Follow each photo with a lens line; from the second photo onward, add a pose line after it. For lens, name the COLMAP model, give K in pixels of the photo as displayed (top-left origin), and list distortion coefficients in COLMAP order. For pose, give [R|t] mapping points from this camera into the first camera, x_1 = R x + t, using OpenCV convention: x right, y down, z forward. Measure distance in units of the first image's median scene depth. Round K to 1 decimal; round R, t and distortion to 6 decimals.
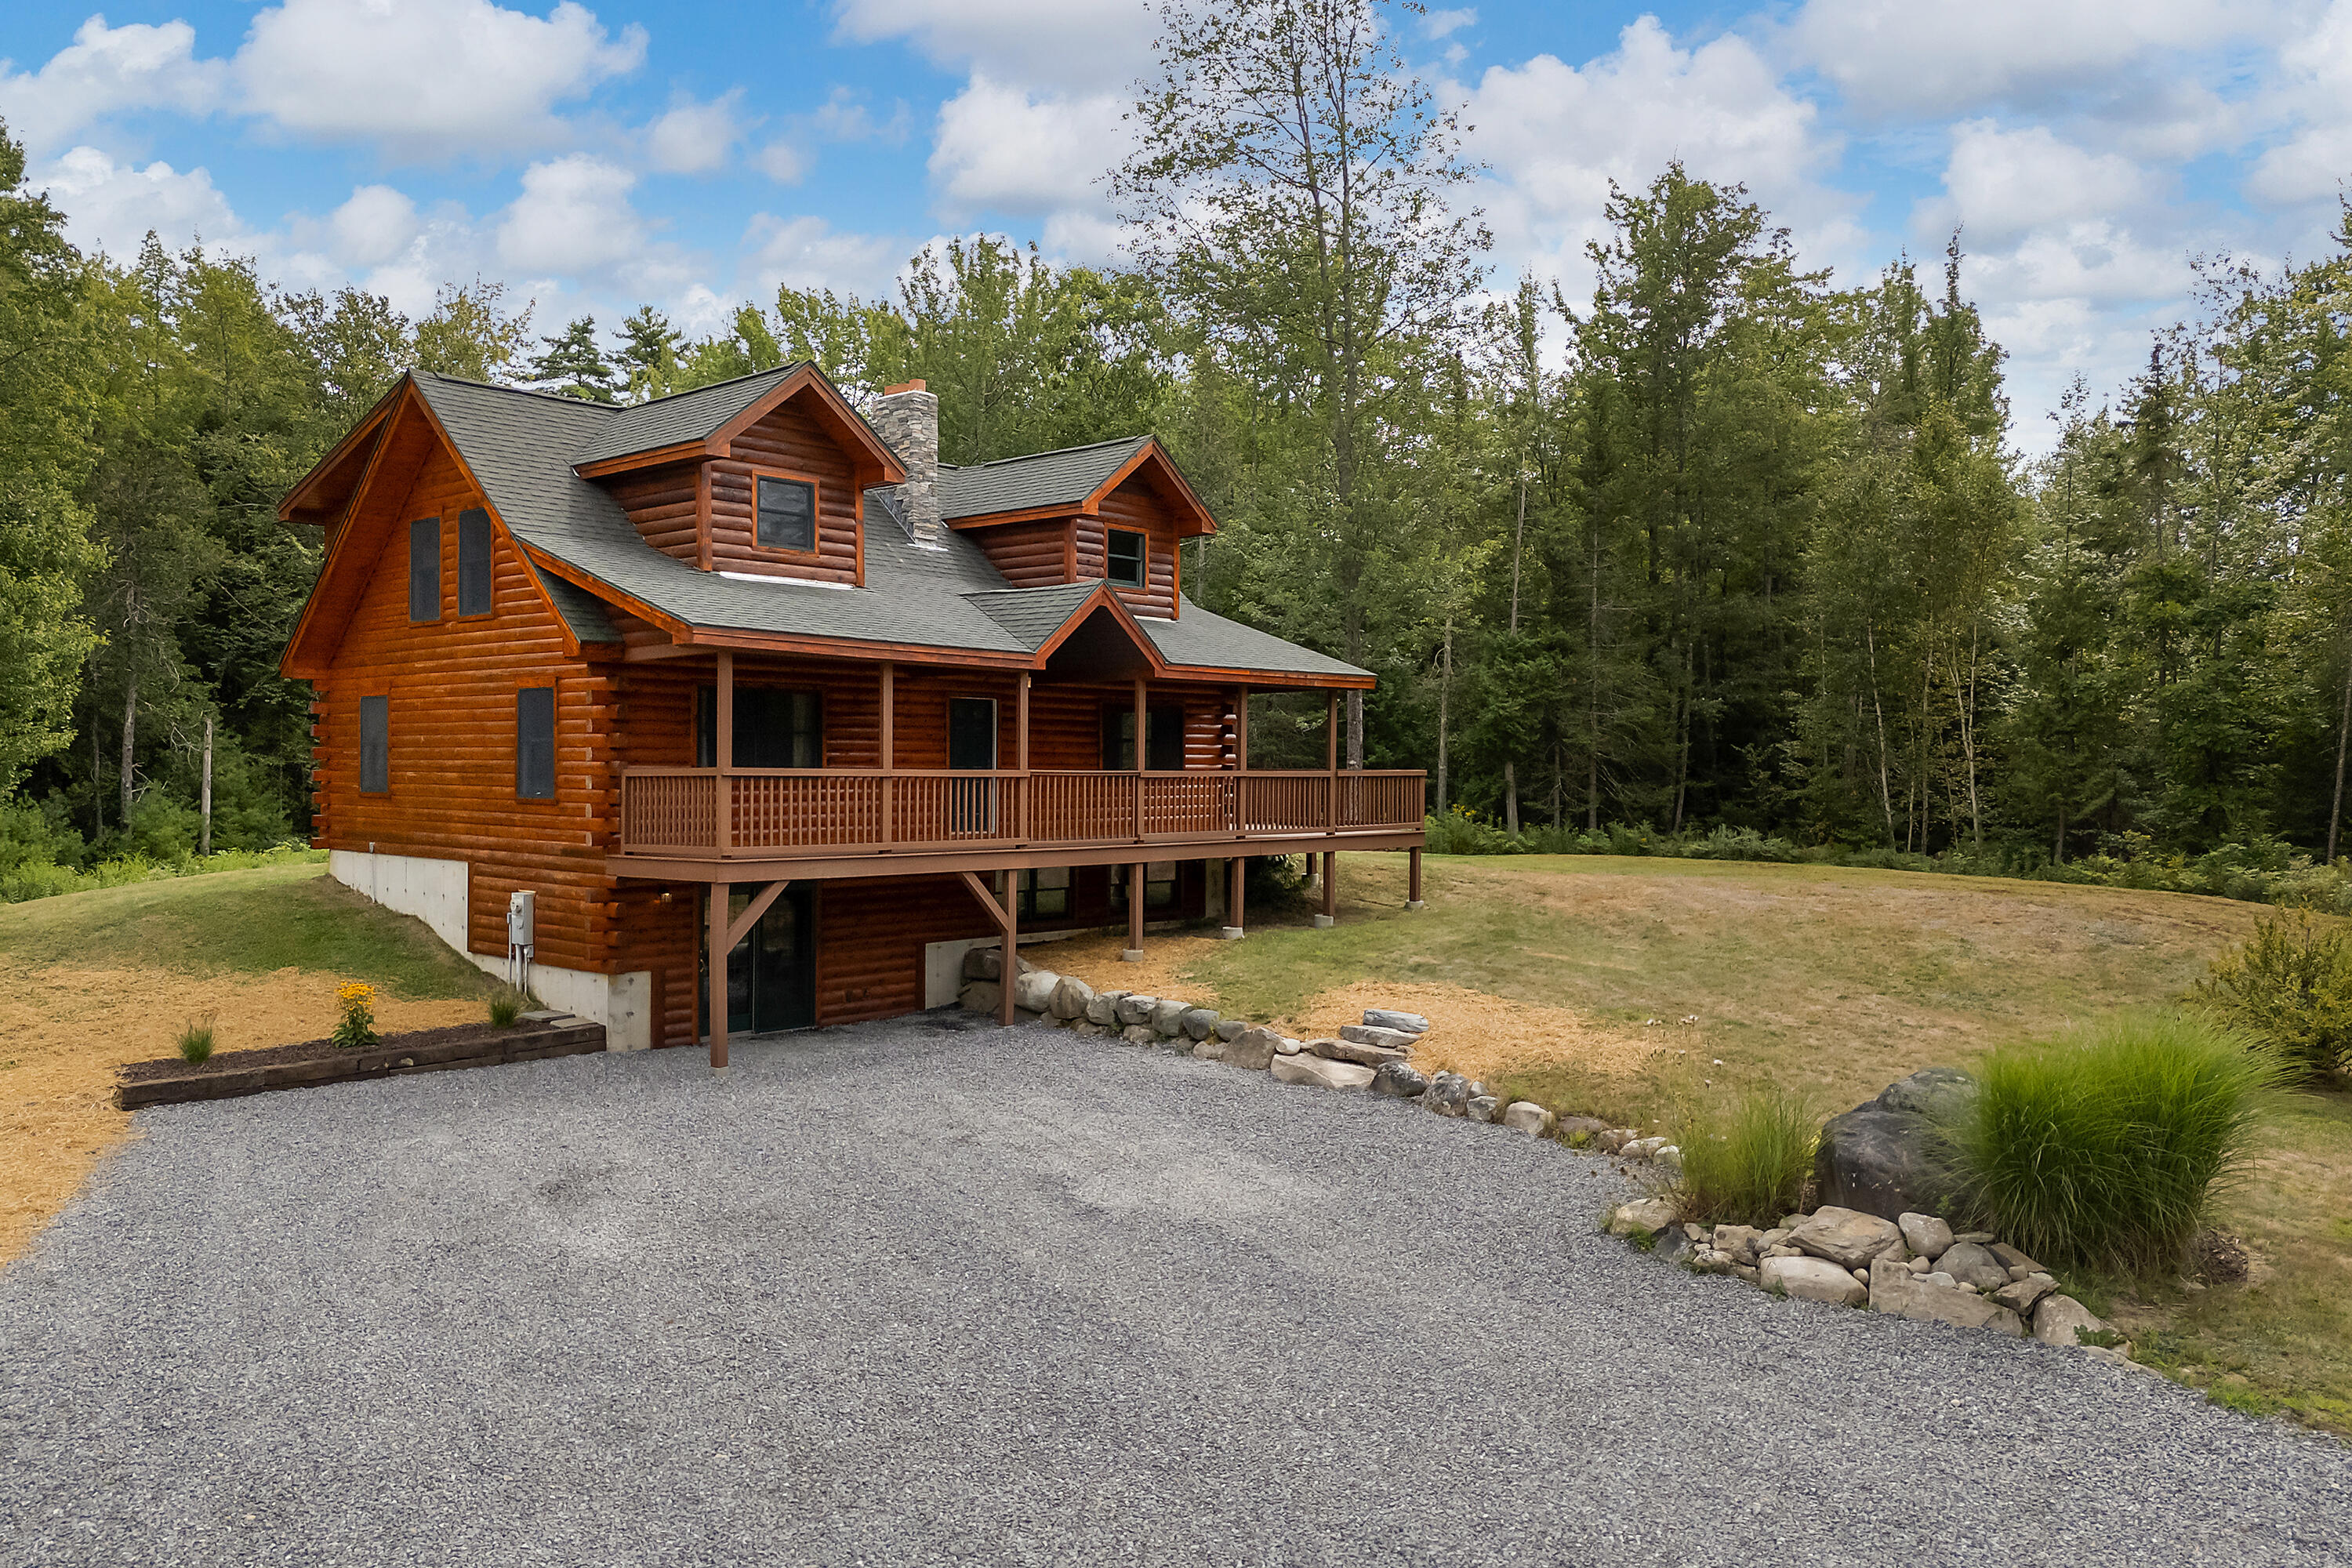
lens RADIAL K [[1731.0, 0, 1158.1], [0, 1731.0, 771.8], [0, 0, 1]] dist [0.081056, -0.041147]
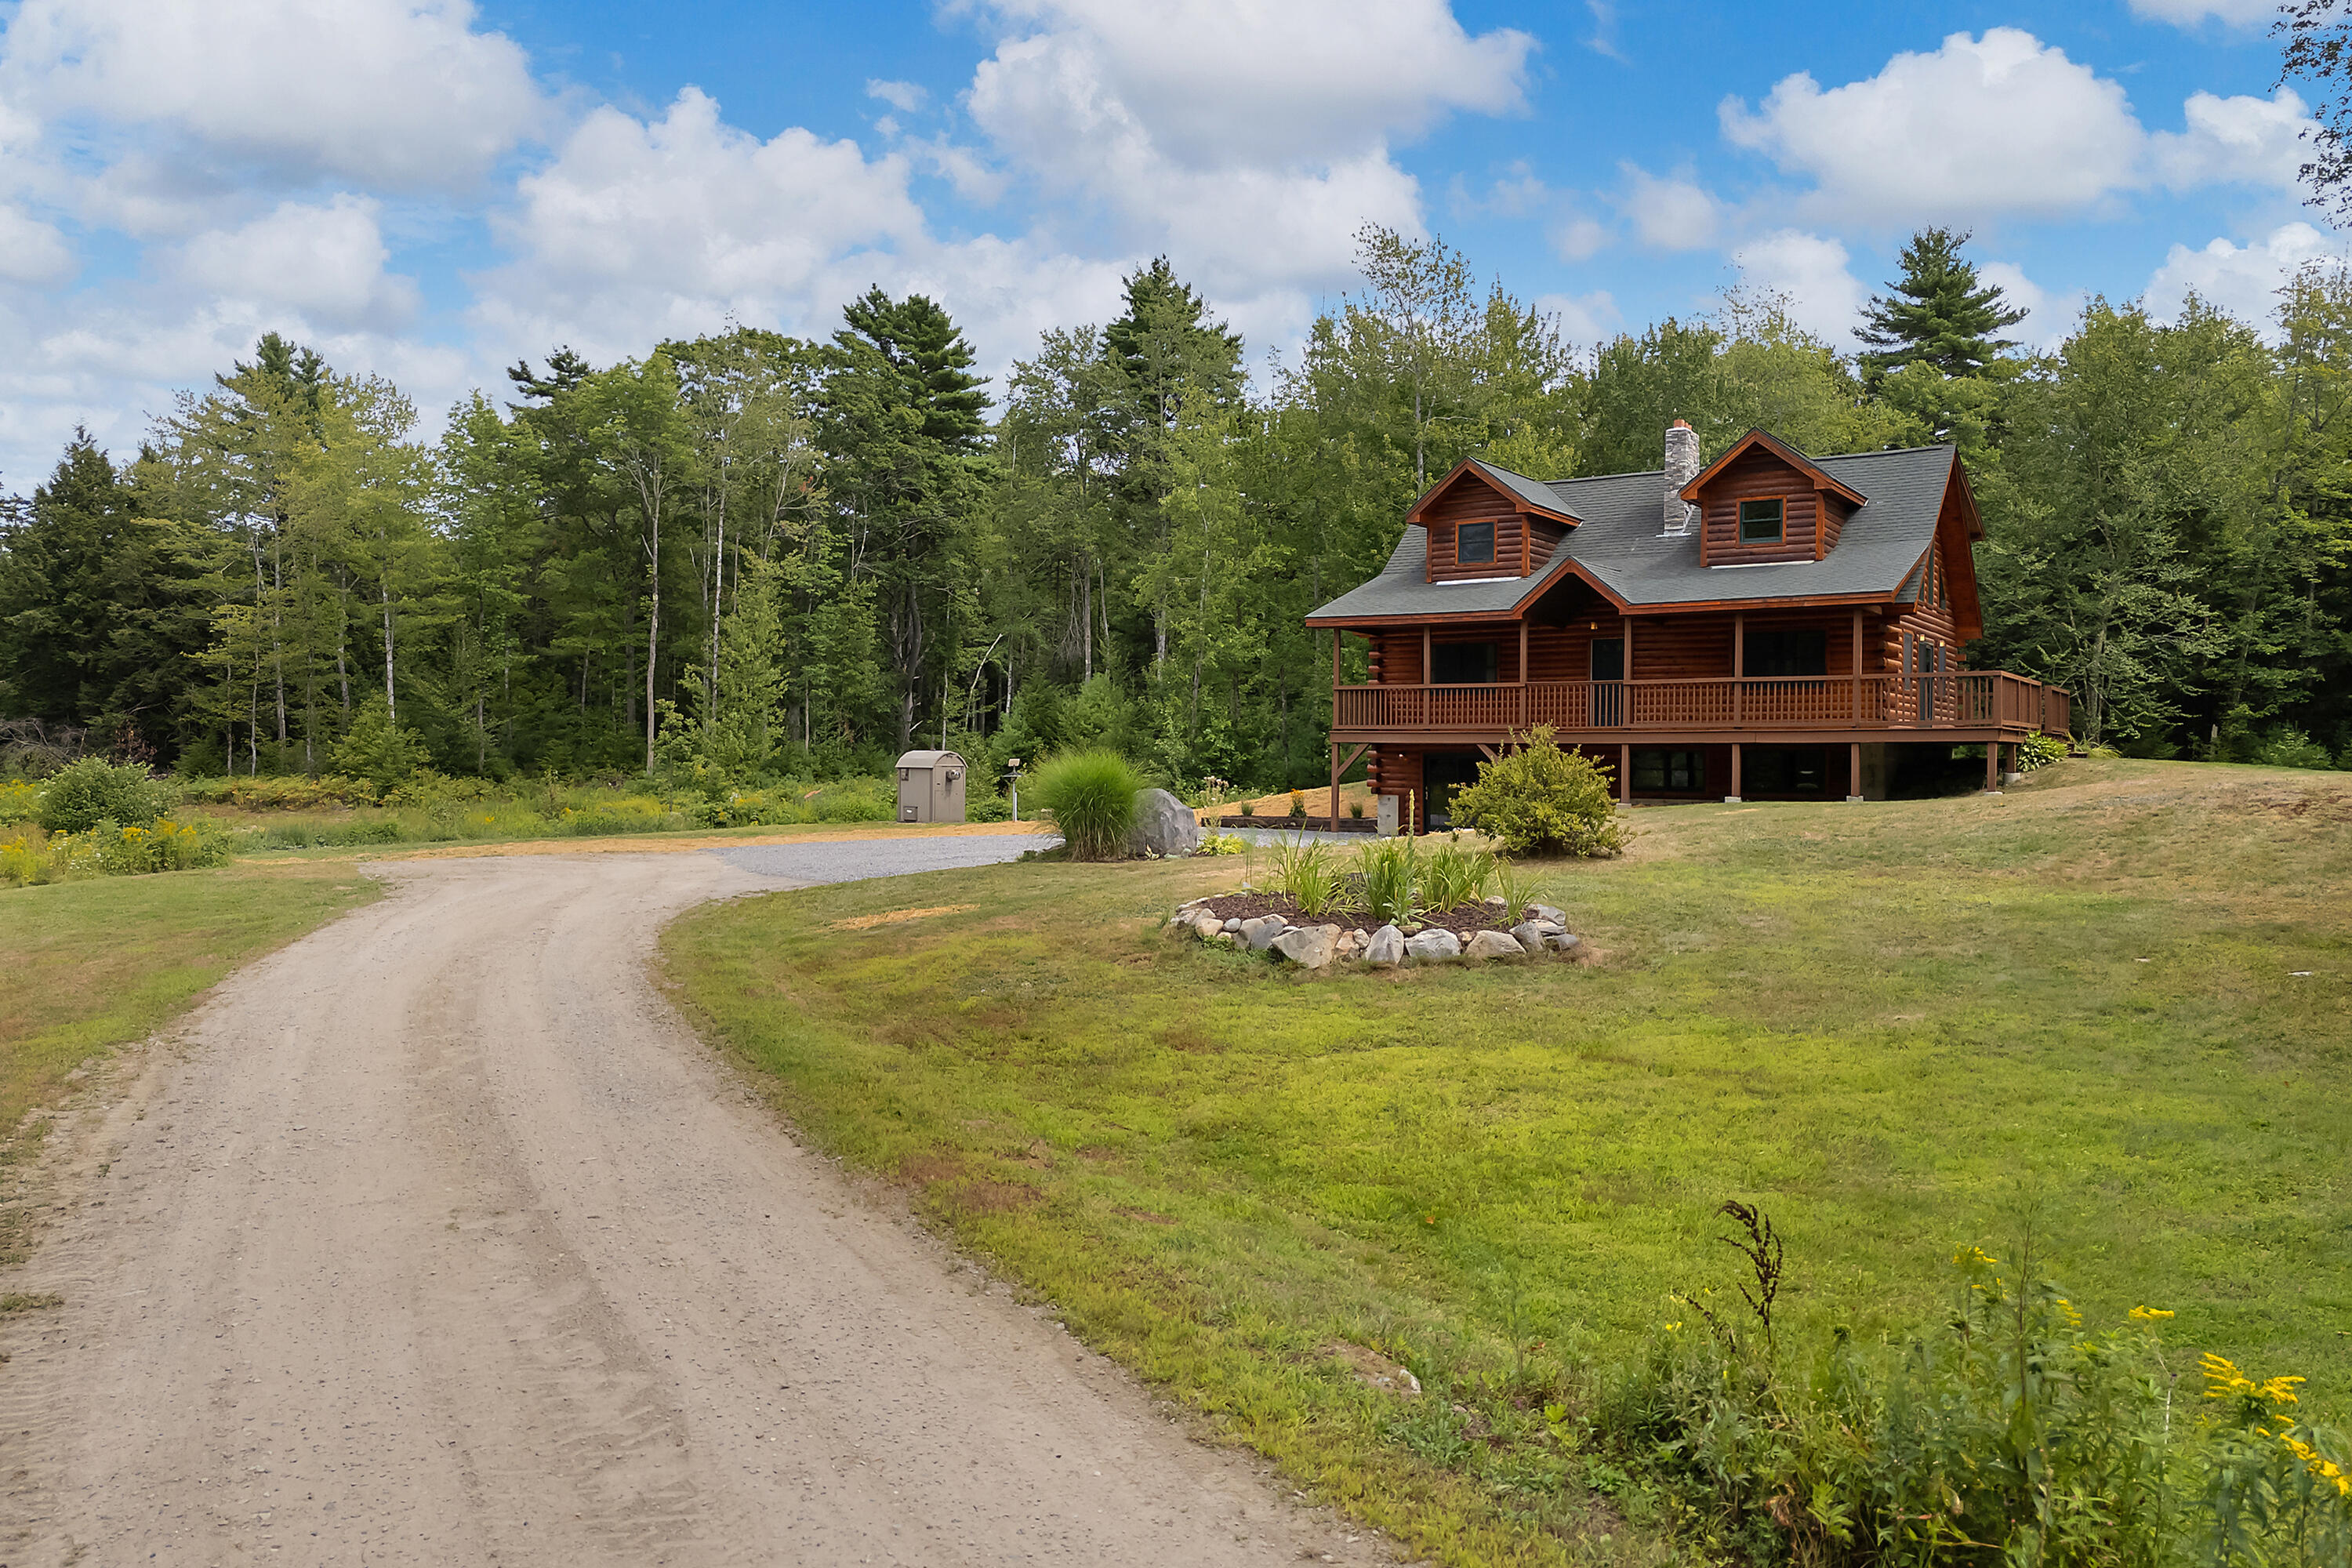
lens RADIAL K [[1731.0, 0, 1160.8], [0, 1731.0, 774.8], [0, 0, 1]] dist [0.081056, -0.041147]
pose [[0.180077, 0.000648, -0.983652, 1.299623], [-0.003904, 0.999992, -0.000056, 0.077590], [0.983645, 0.003851, 0.180078, 0.334473]]
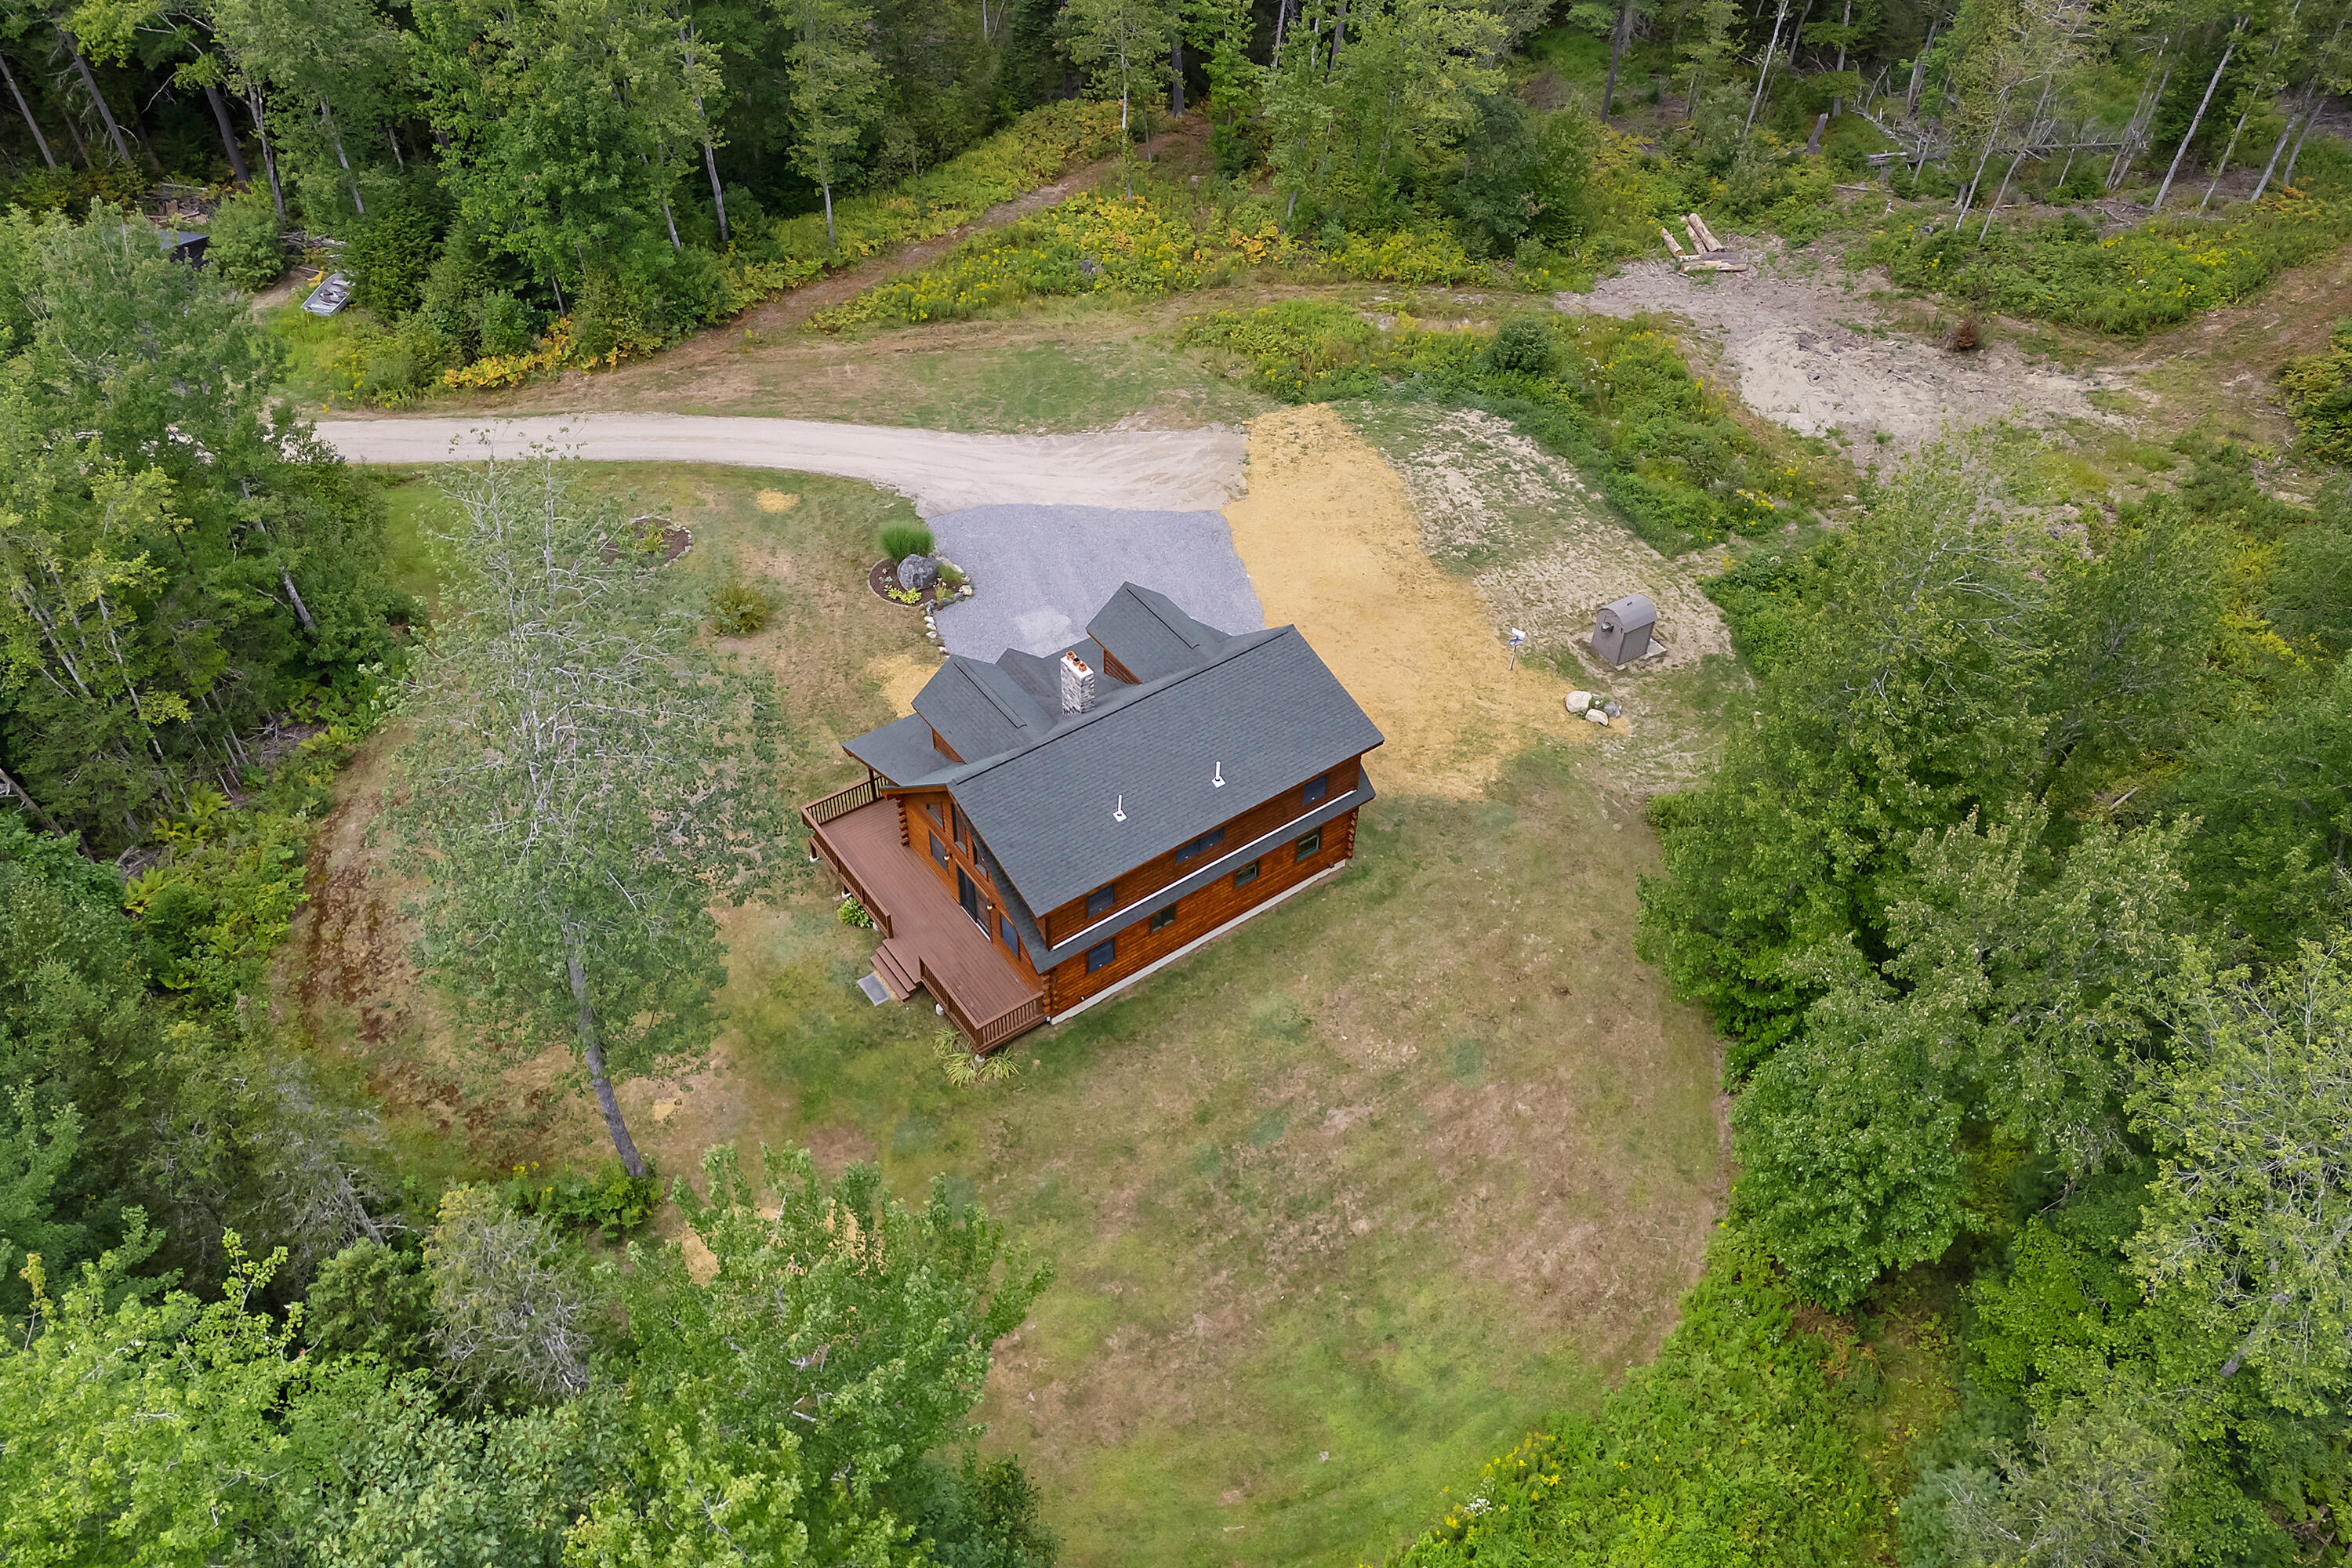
lens RADIAL K [[1731.0, 0, 1168.4], [0, 1731.0, 774.3], [0, 0, 1]] dist [0.081056, -0.041147]
pose [[-0.983085, -0.144449, 0.112594, -0.503236], [-0.027031, 0.722478, 0.690865, -1.516651], [-0.181142, 0.676136, -0.714162, 2.565403]]
